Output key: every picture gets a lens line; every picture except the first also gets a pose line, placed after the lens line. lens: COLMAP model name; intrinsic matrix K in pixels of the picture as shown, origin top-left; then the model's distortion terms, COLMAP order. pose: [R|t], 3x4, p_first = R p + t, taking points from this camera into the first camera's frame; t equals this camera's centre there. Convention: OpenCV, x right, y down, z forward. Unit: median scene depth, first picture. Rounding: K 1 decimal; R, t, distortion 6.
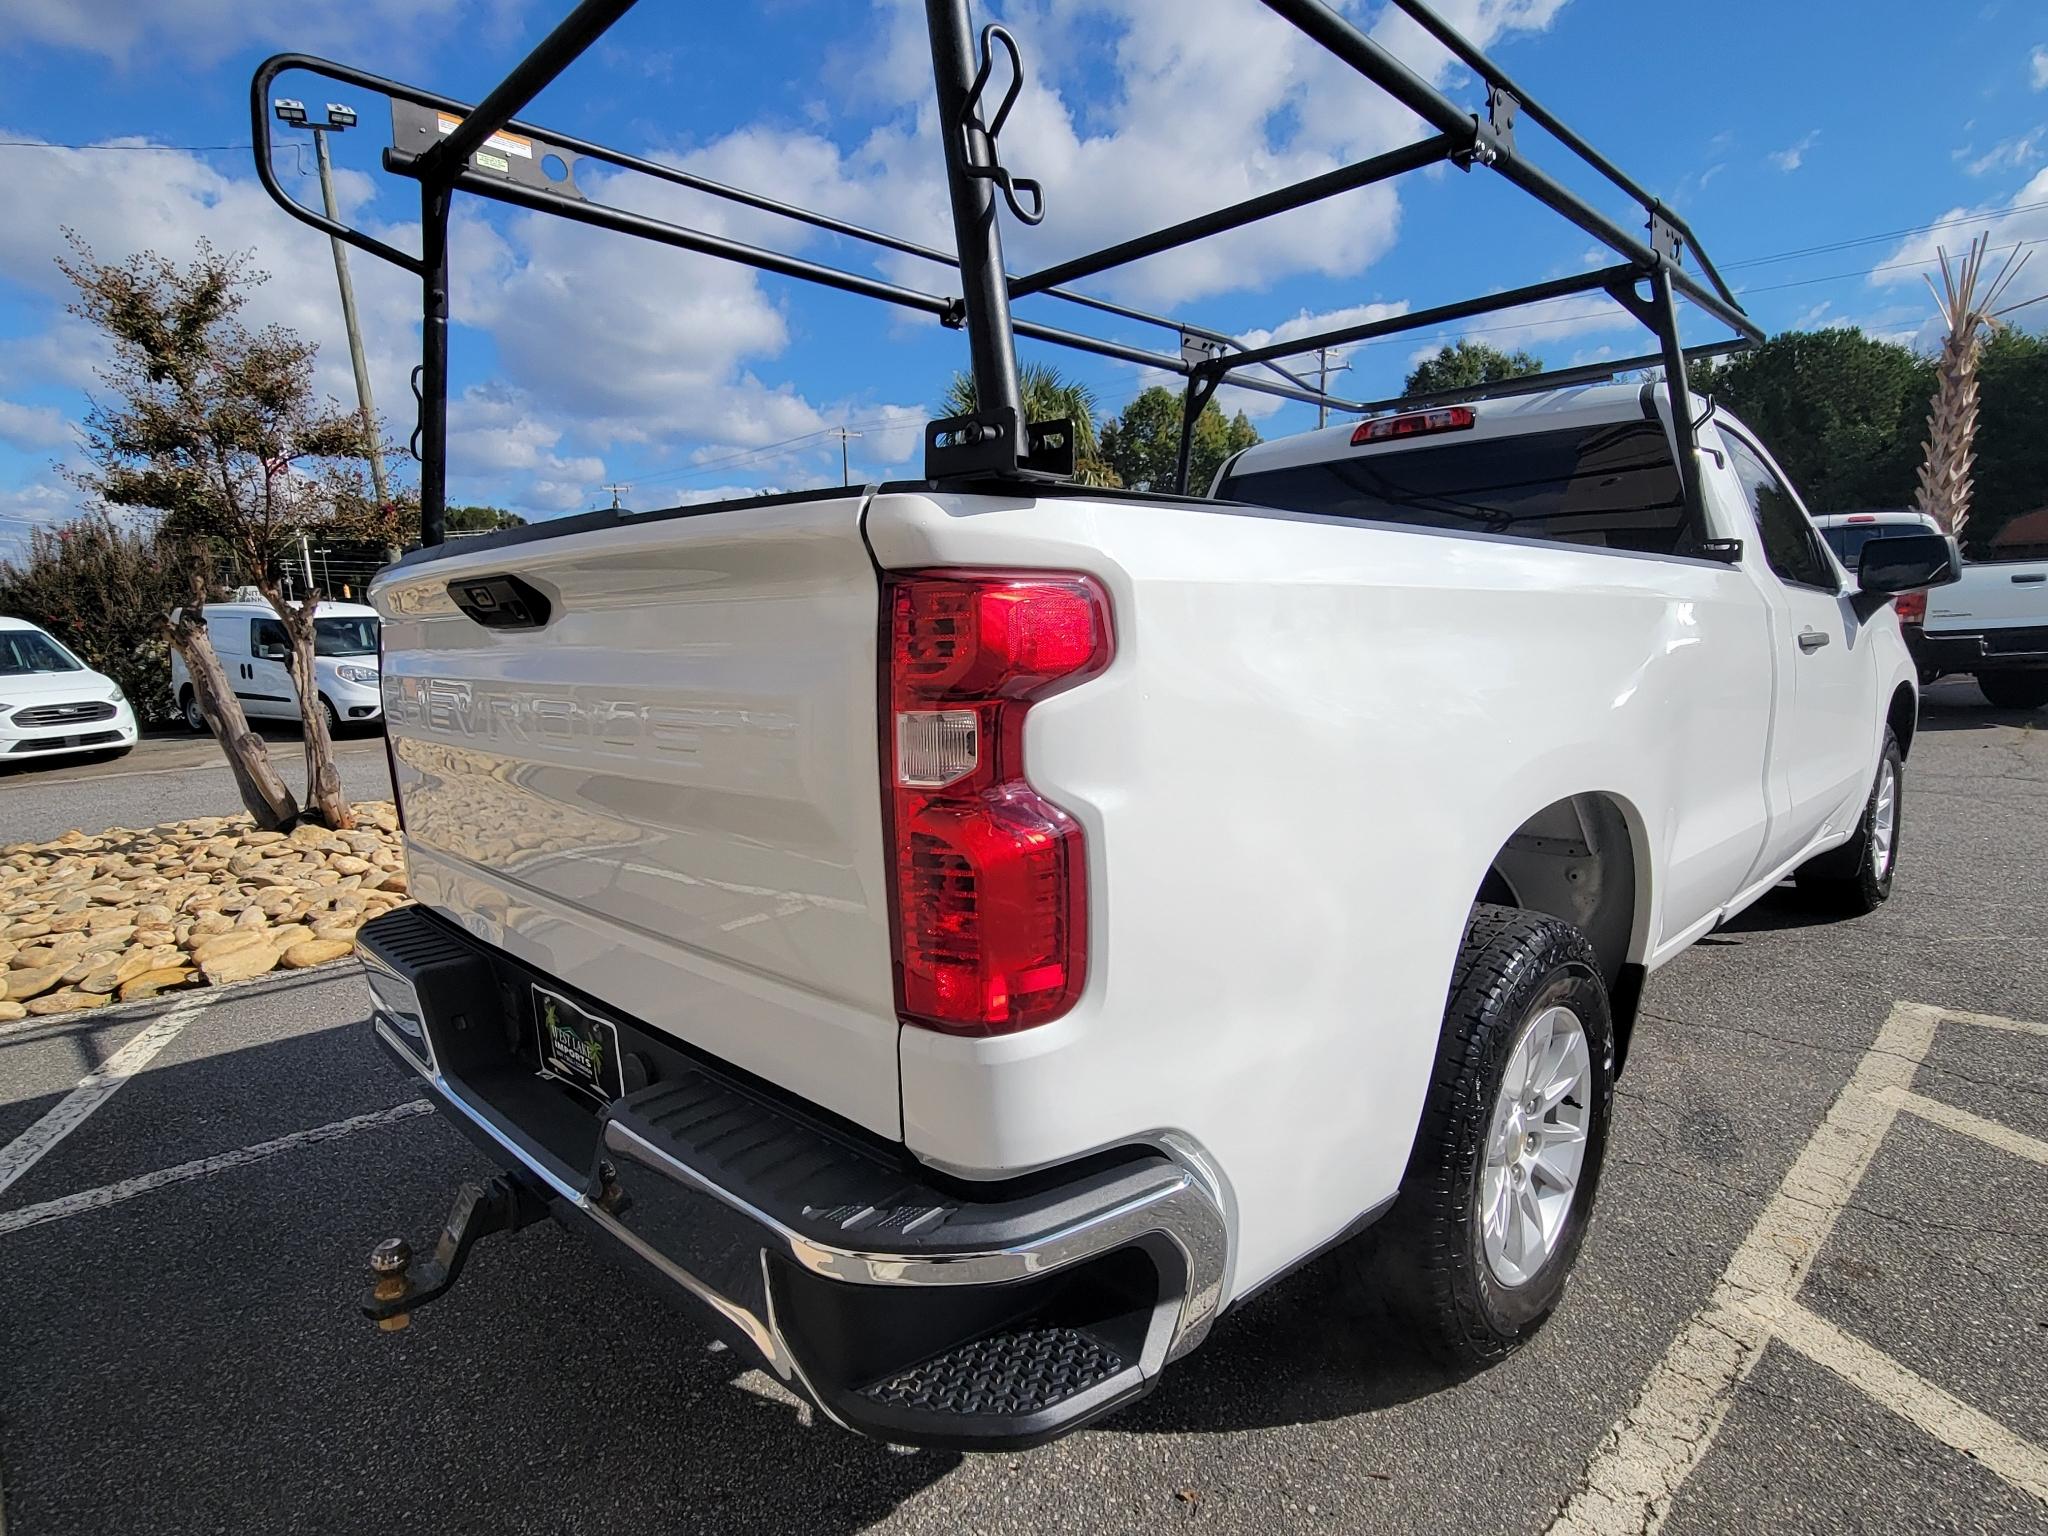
lens RADIAL K [[1098.3, 0, 1034.1], [0, 1098.3, 757.2], [0, 0, 1]] dist [0.002284, -0.000571]
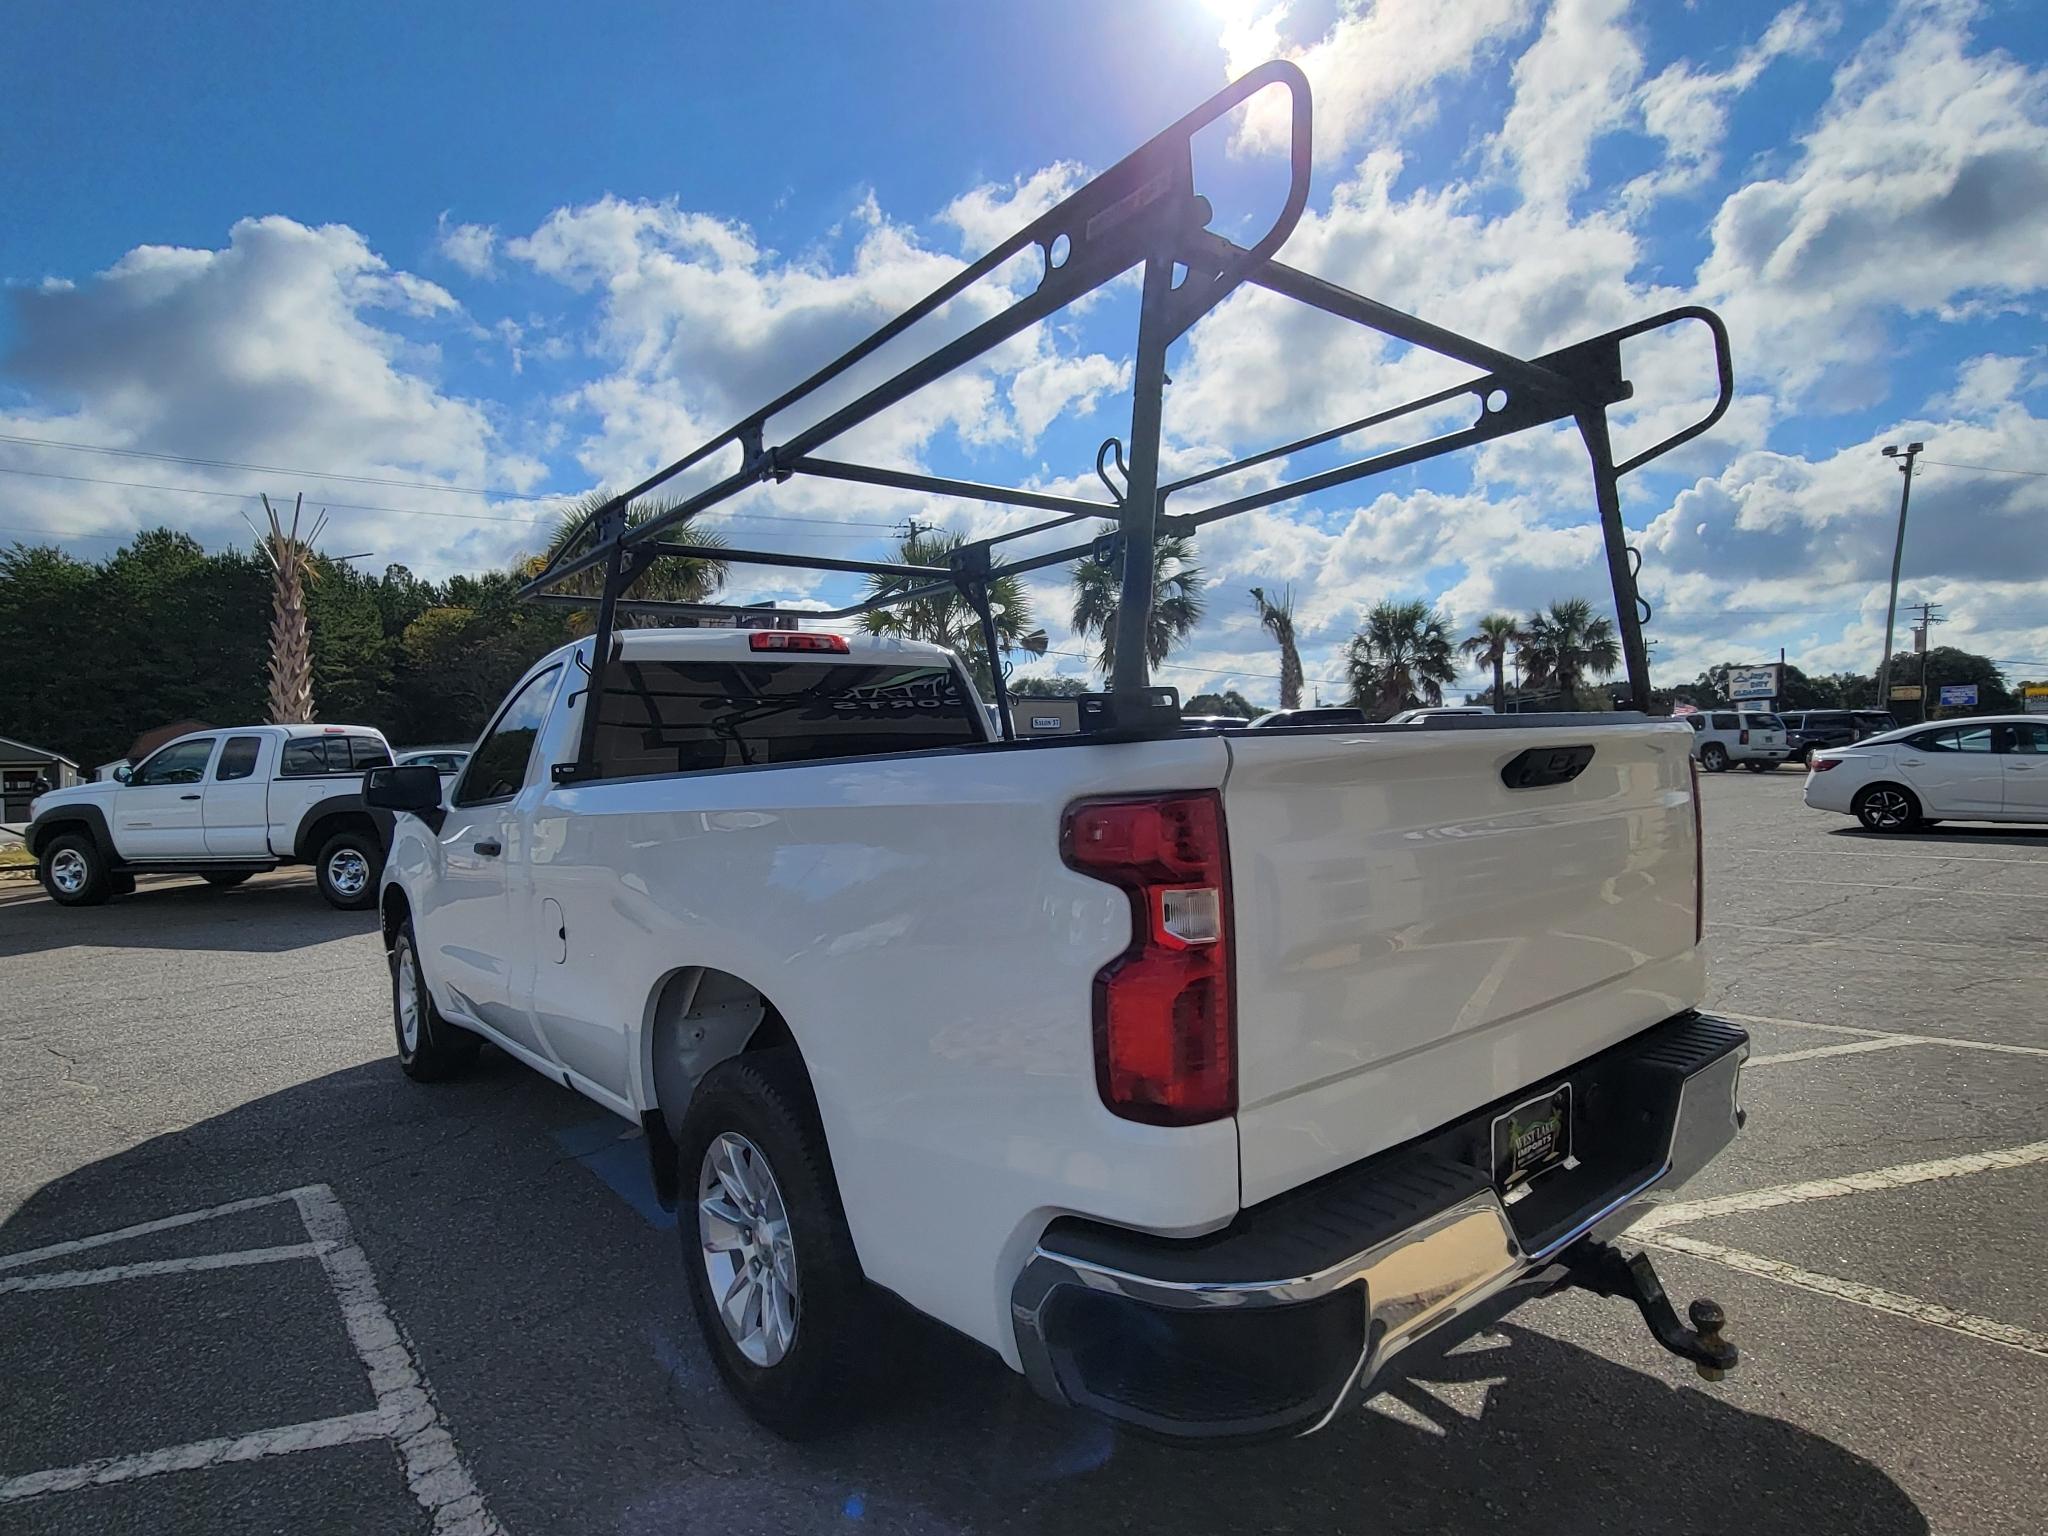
lens RADIAL K [[1098.3, 0, 1030.9], [0, 1098.3, 788.8], [0, 0, 1]] dist [0.002284, -0.000571]
pose [[0.114471, -0.004131, 0.993418, -0.781144], [0.165601, 0.986079, -0.014982, -0.079952], [-0.979527, 0.166226, 0.113561, 0.606884]]
